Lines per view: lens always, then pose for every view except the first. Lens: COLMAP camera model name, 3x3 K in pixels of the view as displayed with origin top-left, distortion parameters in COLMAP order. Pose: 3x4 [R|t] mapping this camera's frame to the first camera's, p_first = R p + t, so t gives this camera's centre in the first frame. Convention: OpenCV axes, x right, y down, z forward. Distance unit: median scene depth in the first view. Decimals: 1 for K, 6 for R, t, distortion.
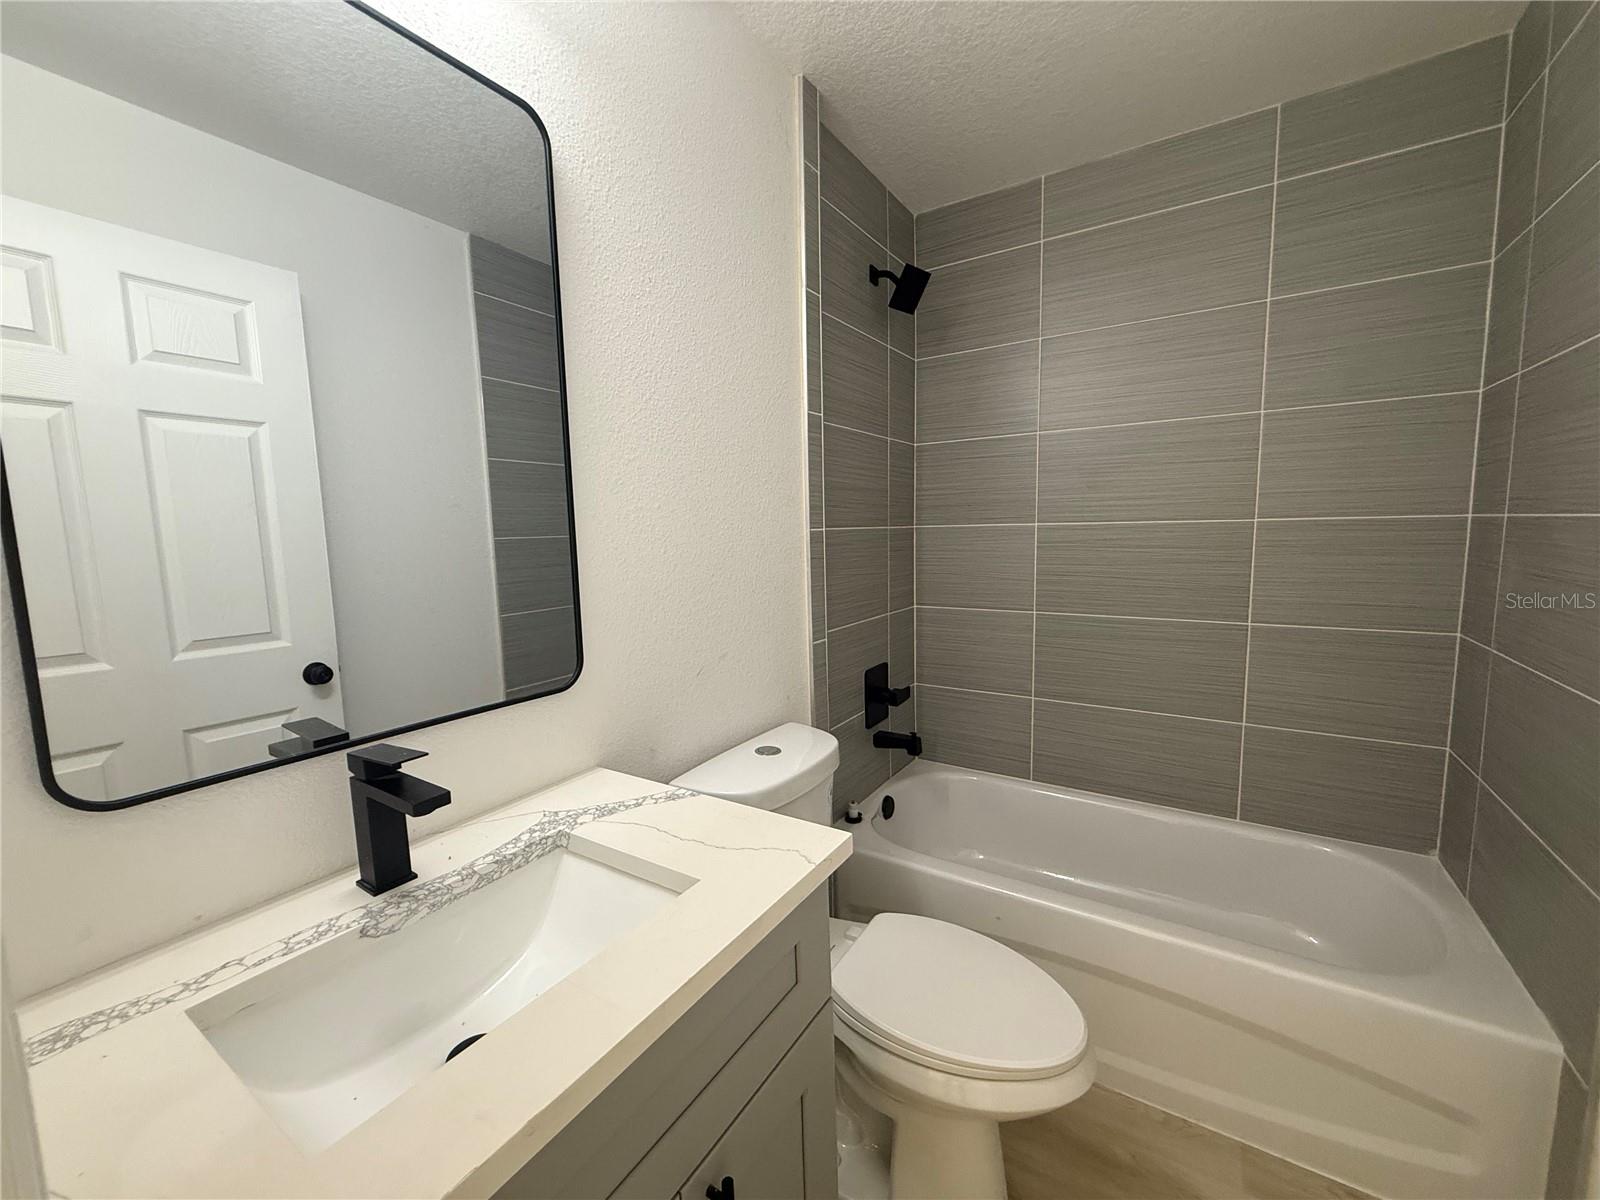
lens RADIAL K [[643.1, 0, 801.8], [0, 643.1, 598.7], [0, 0, 1]] dist [0.000131, -0.000020]
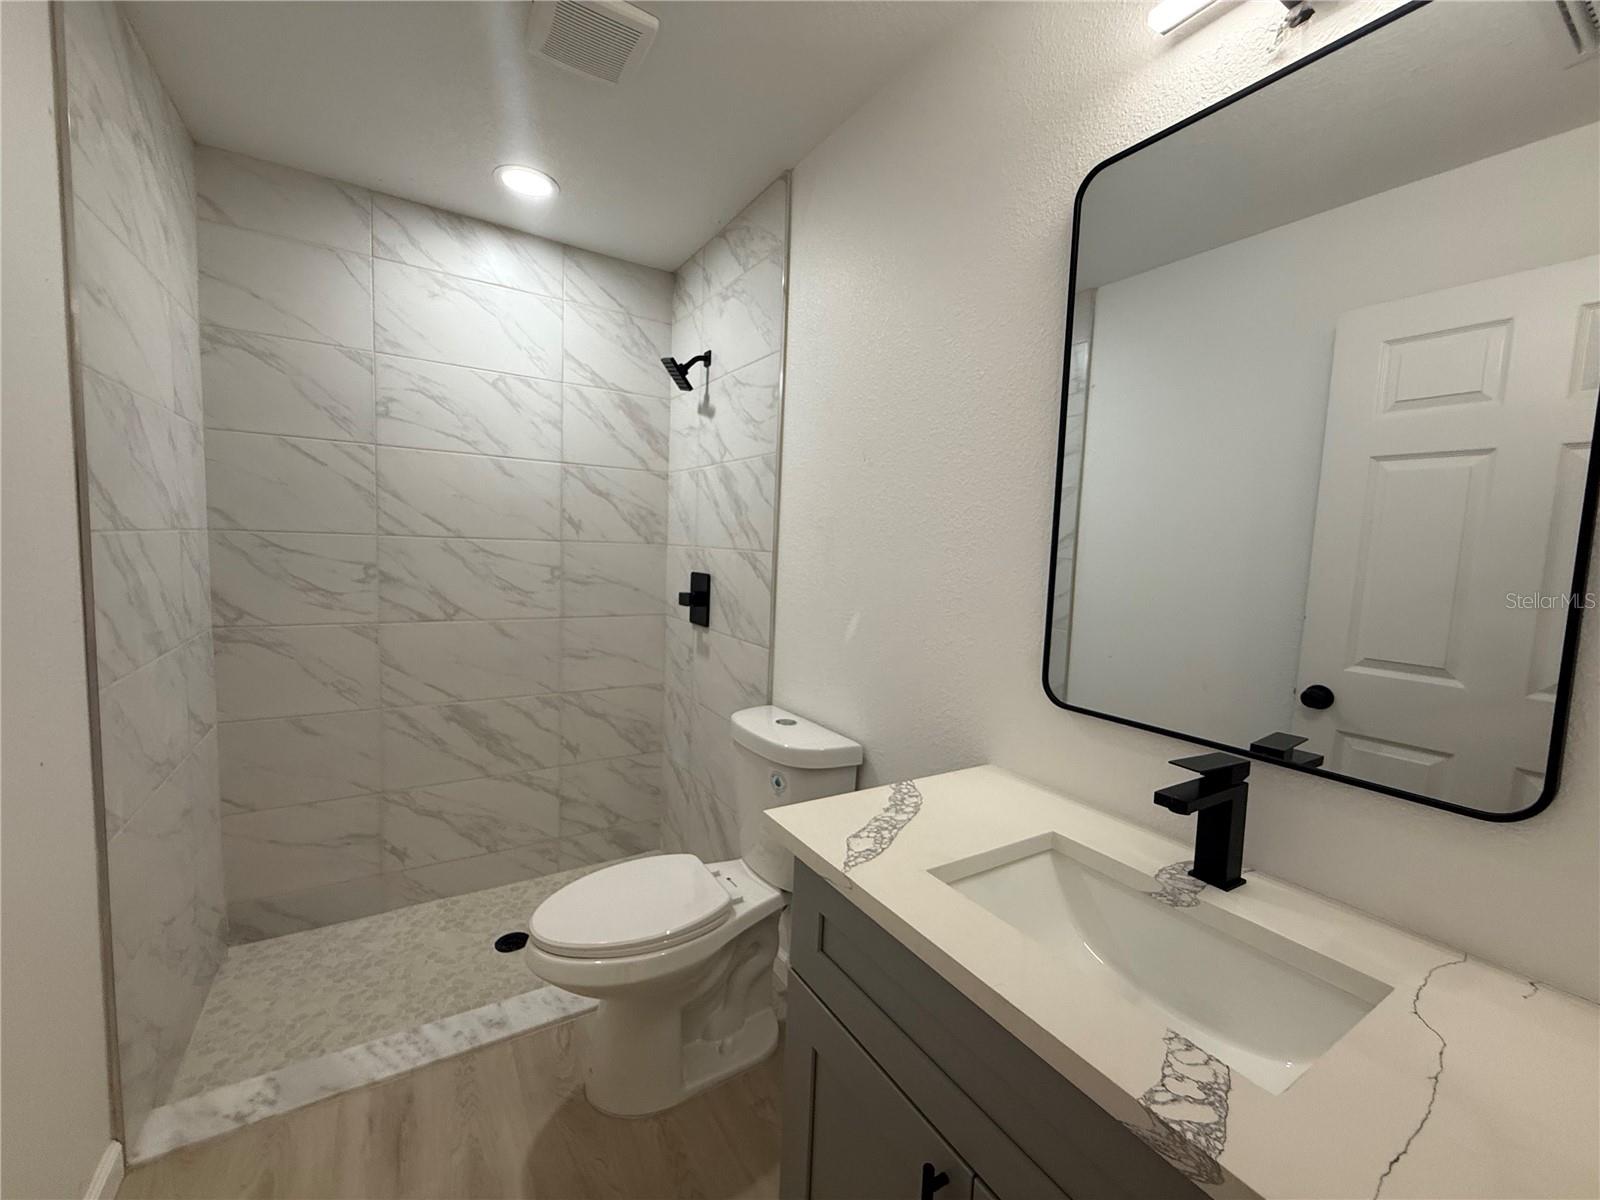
lens RADIAL K [[643.1, 0, 801.8], [0, 643.1, 602.3], [0, 0, 1]] dist [0.000131, -0.000020]
pose [[-0.427086, 0.088042, -0.899915, 0.438141], [-0.116876, 0.981524, 0.151493, -0.077470], [0.896626, 0.169879, -0.408905, 0.520399]]
